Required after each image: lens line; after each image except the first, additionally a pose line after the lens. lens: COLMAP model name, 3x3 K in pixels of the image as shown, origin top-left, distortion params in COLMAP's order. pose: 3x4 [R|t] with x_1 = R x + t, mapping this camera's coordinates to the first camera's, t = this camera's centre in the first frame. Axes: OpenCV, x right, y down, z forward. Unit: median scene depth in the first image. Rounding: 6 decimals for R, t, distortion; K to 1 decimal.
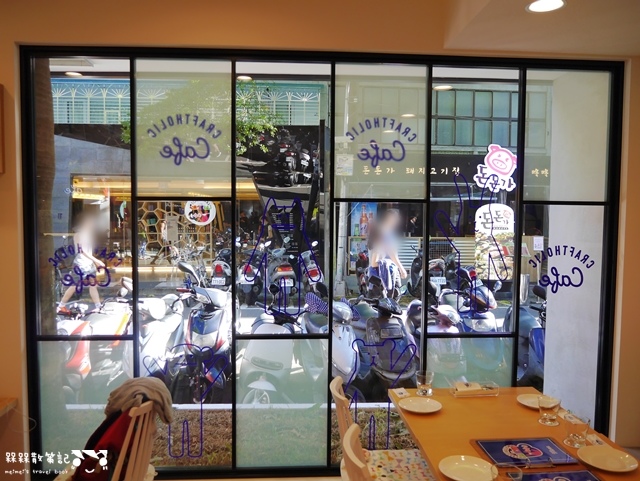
lens RADIAL K [[544.0, 0, 321.5], [0, 544.0, 241.6], [0, 0, 1]] dist [-0.000877, -0.002691]
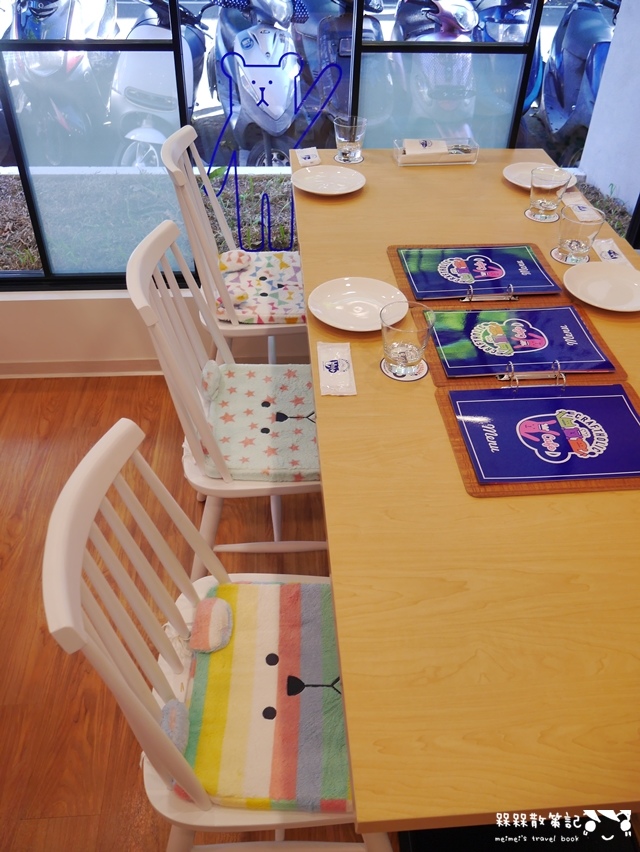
lens RADIAL K [[724.2, 0, 319.8], [0, 724.2, 423.2], [0, 0, 1]] dist [-0.000877, -0.002691]
pose [[0.999904, 0.008962, 0.010563, 0.151273], [-0.013497, 0.802066, 0.597083, 0.048401], [-0.003121, -0.597169, 0.802110, 0.220957]]
